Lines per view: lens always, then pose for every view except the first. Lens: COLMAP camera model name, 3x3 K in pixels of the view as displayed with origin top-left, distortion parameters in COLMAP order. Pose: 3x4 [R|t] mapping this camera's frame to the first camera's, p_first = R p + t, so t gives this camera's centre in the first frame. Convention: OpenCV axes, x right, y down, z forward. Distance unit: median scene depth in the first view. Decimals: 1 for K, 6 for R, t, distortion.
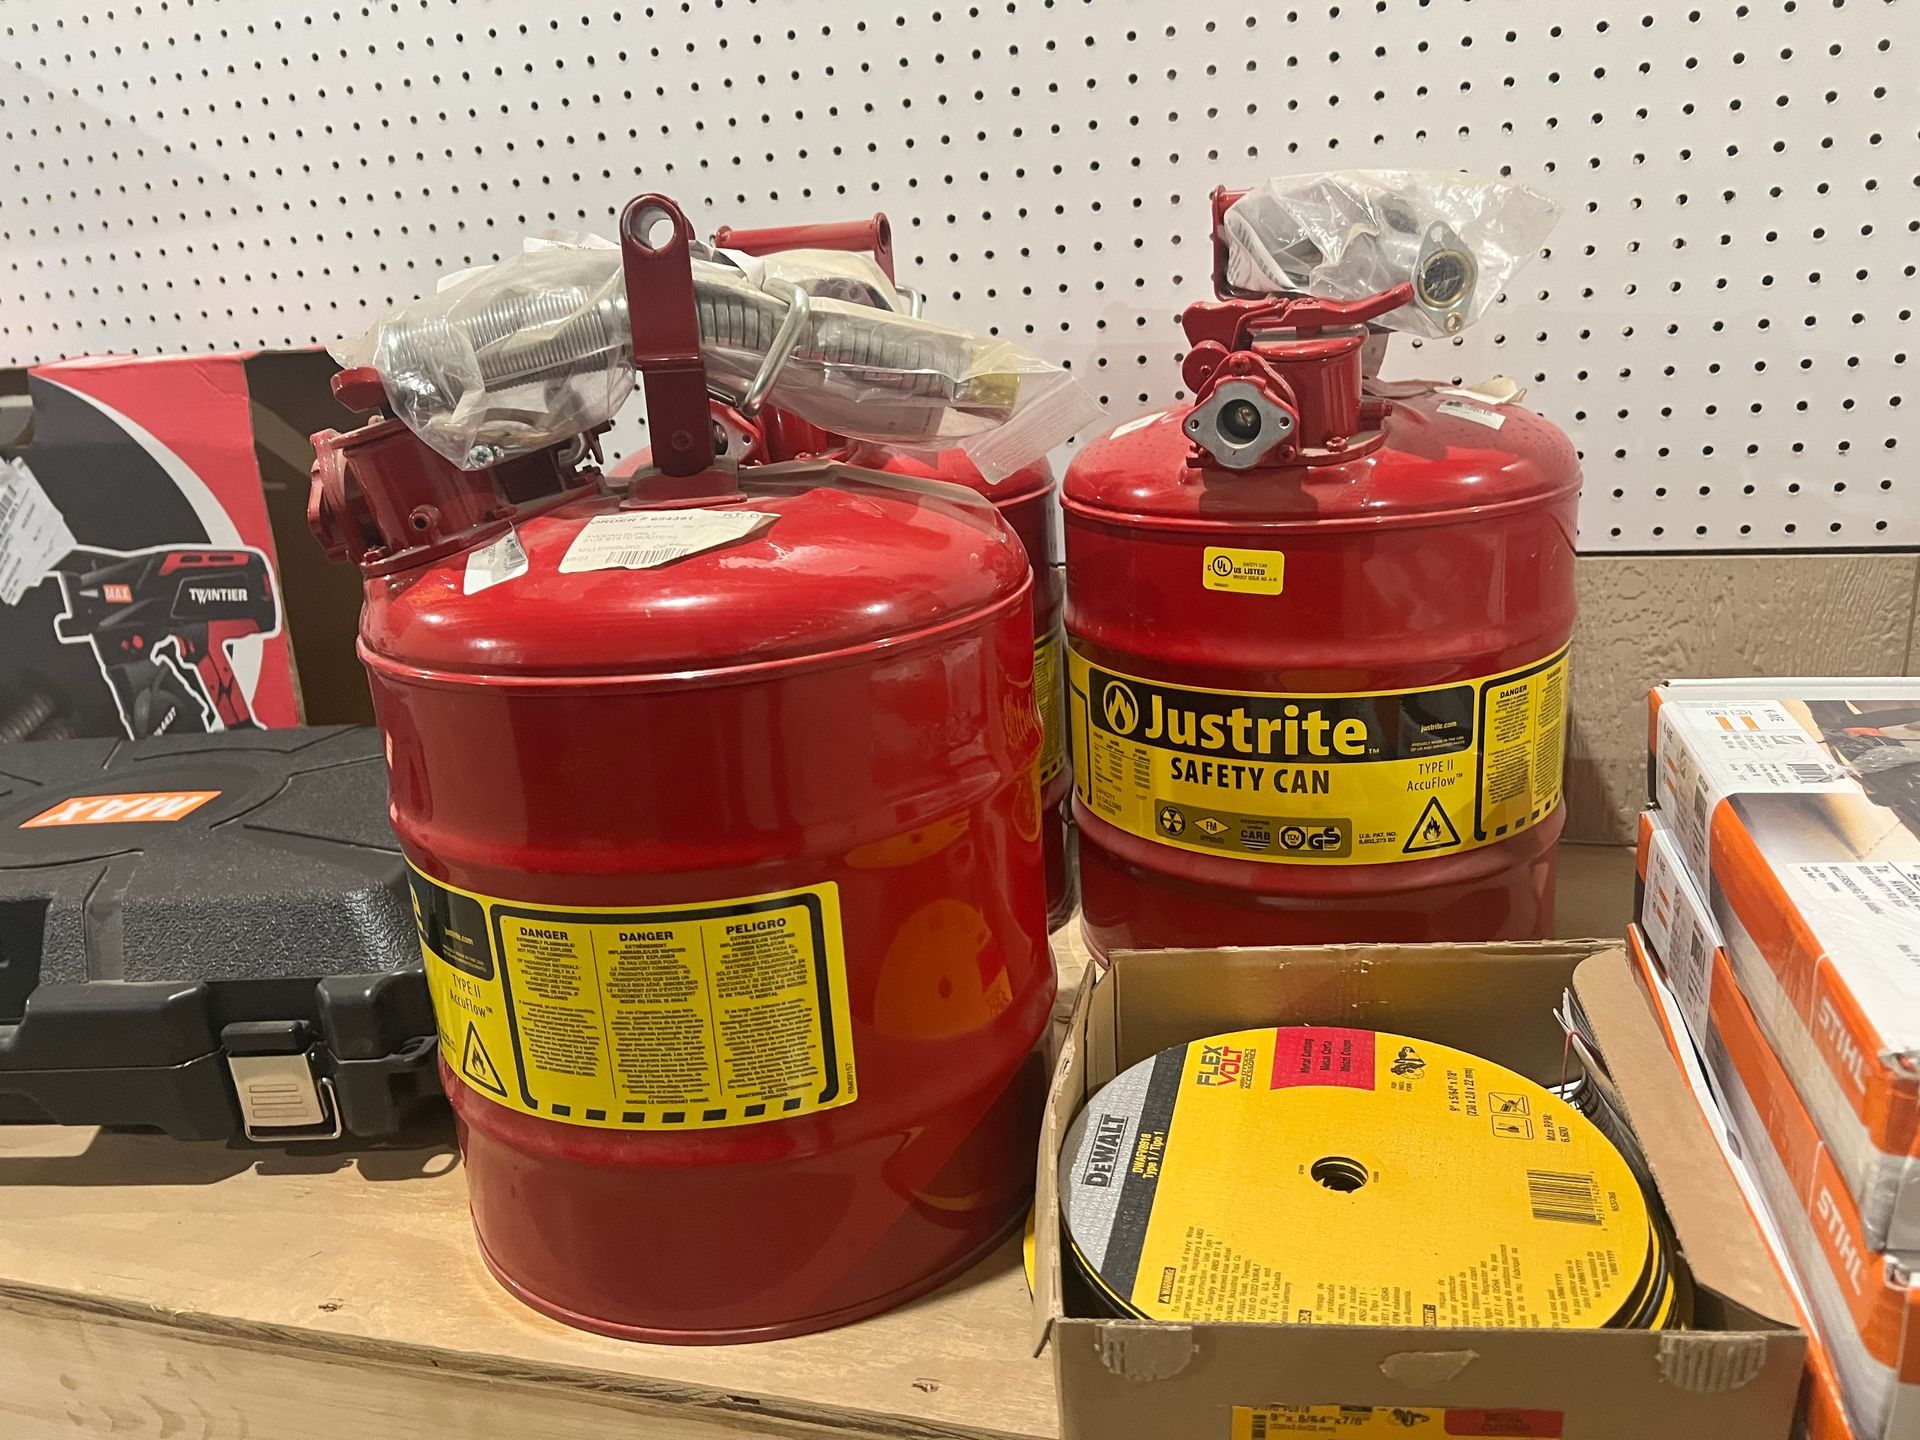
lens RADIAL K [[1476.6, 0, 939.8], [0, 1476.6, 713.6], [0, 0, 1]] dist [0.015866, 0.003074]
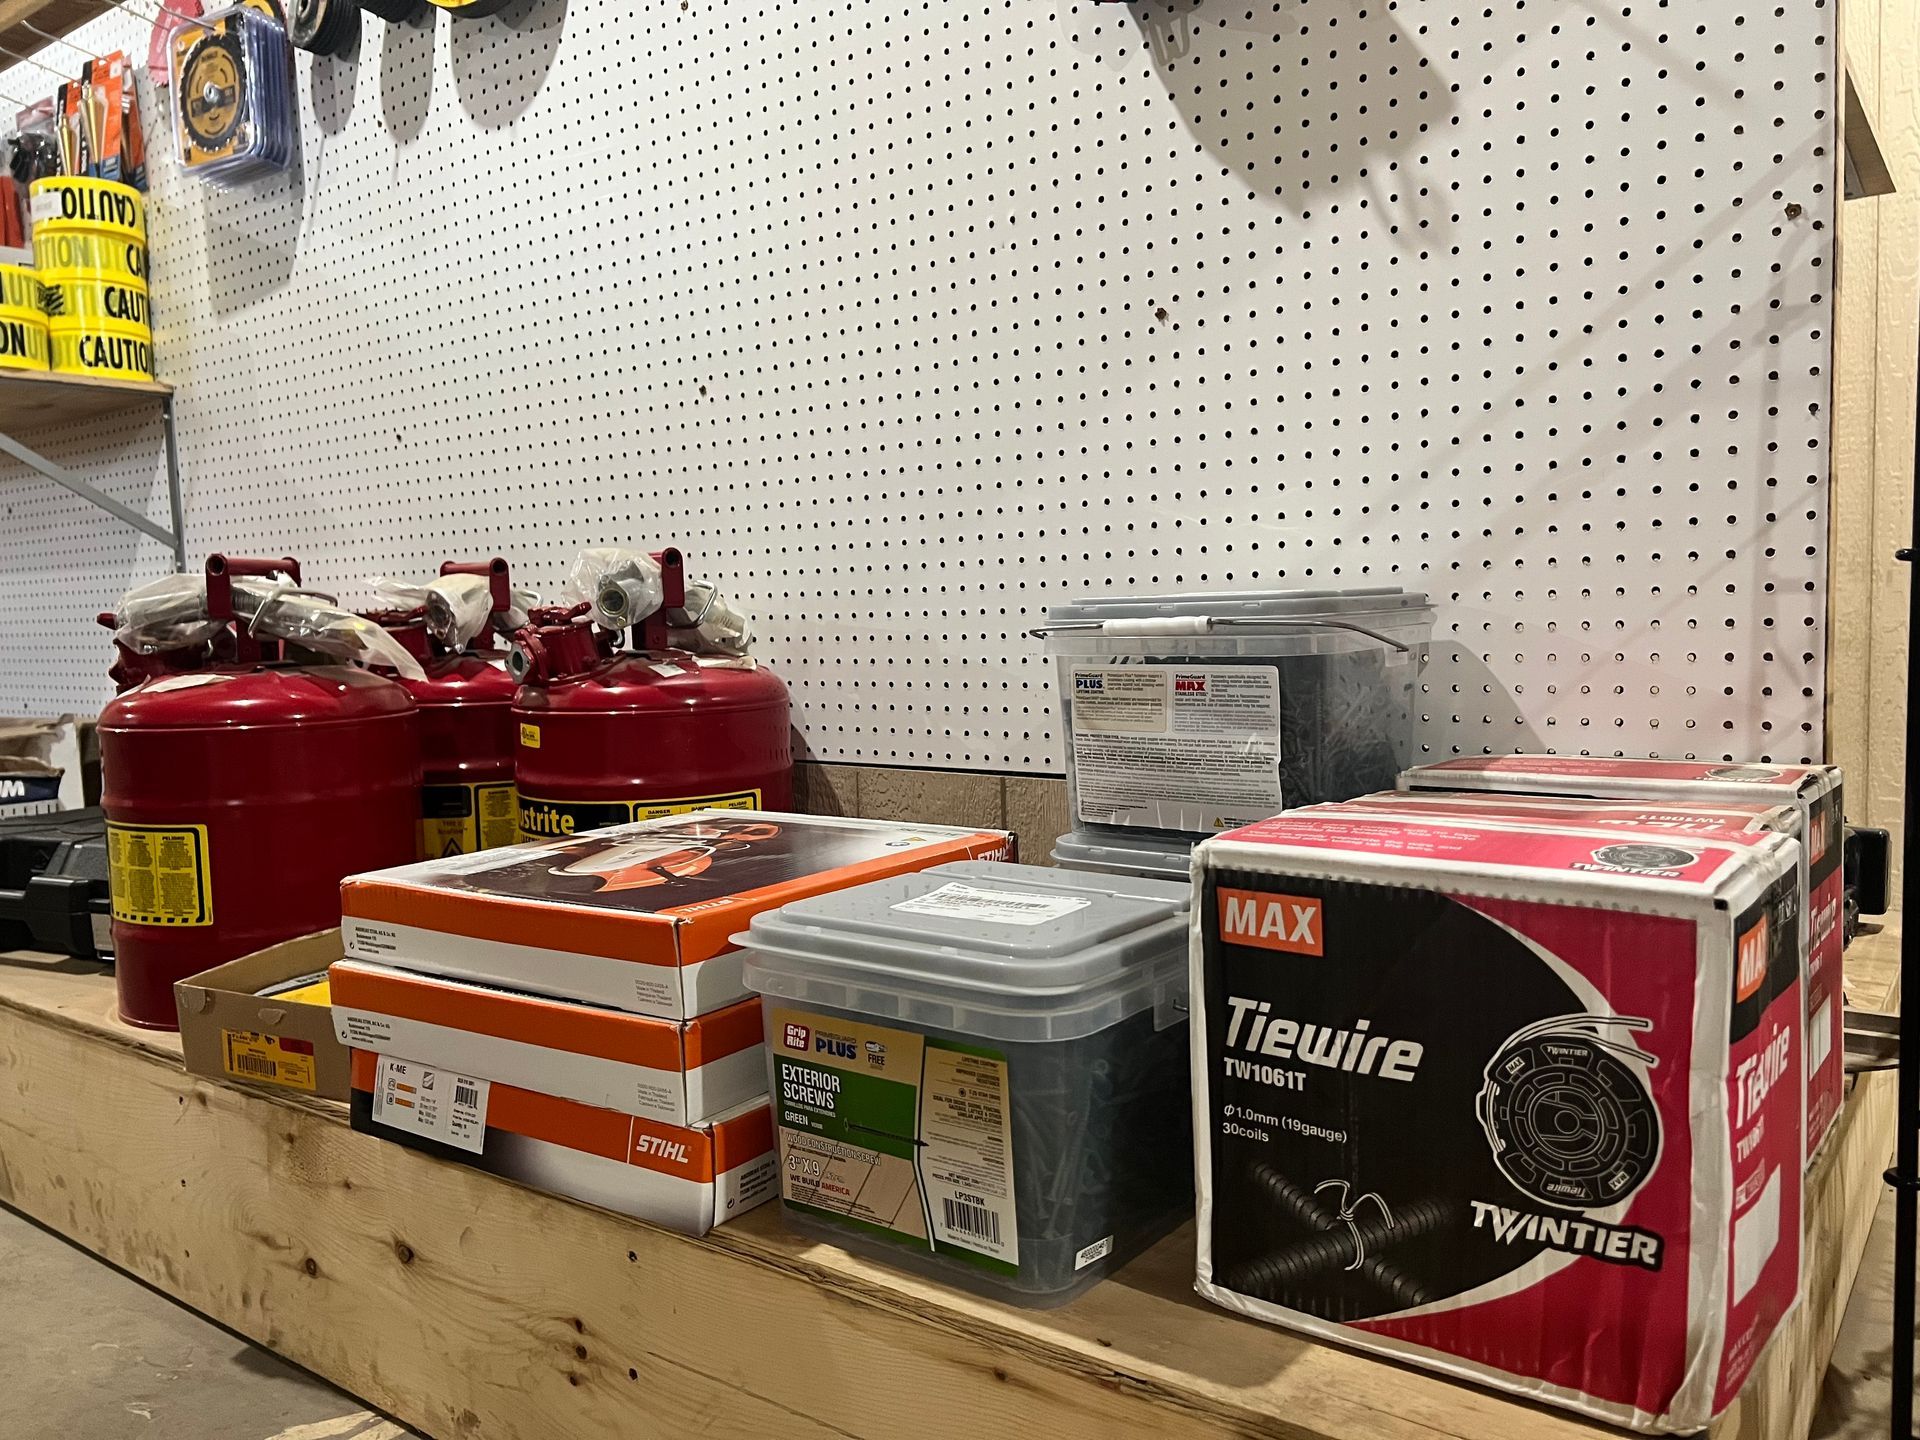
lens RADIAL K [[1435.0, 0, 962.3], [0, 1435.0, 715.1], [0, 0, 1]] dist [0.049455, -0.053756]
pose [[0.935986, 0.071096, -0.344782, 1.489226], [-0.139644, 0.974027, -0.178243, 0.149145], [0.323155, 0.214980, 0.921604, -0.651279]]
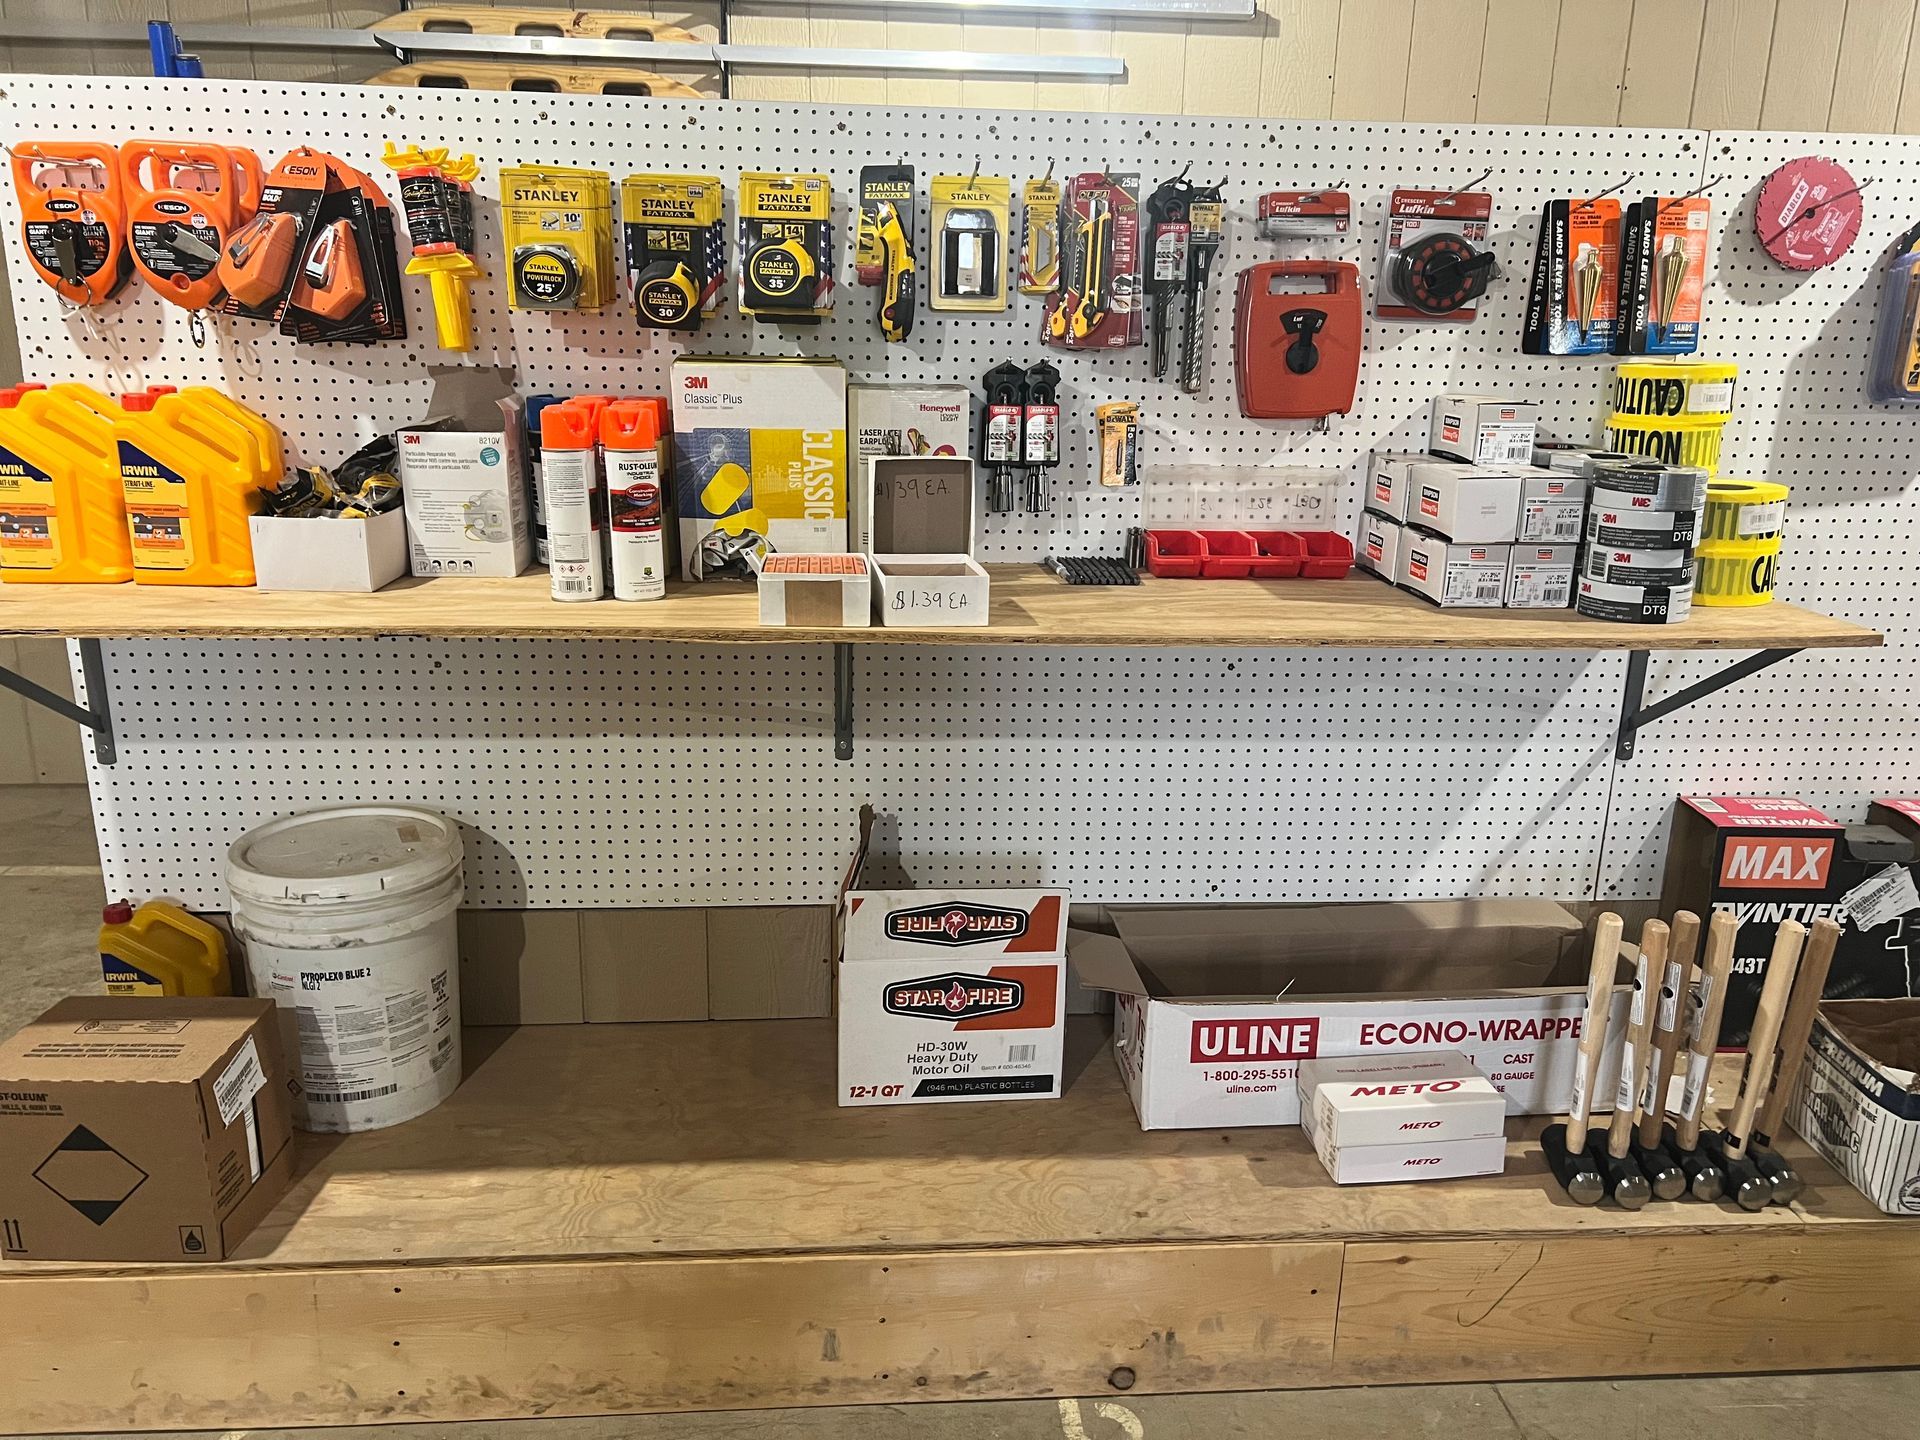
lens RADIAL K [[1435.0, 0, 962.3], [0, 1435.0, 715.1], [0, 0, 1]] dist [0.049455, -0.053756]
pose [[0.938170, -0.009284, 0.346051, -4.035016], [0.020226, 0.999403, -0.028021, -0.557169], [-0.345584, 0.033288, 0.937797, -0.756608]]
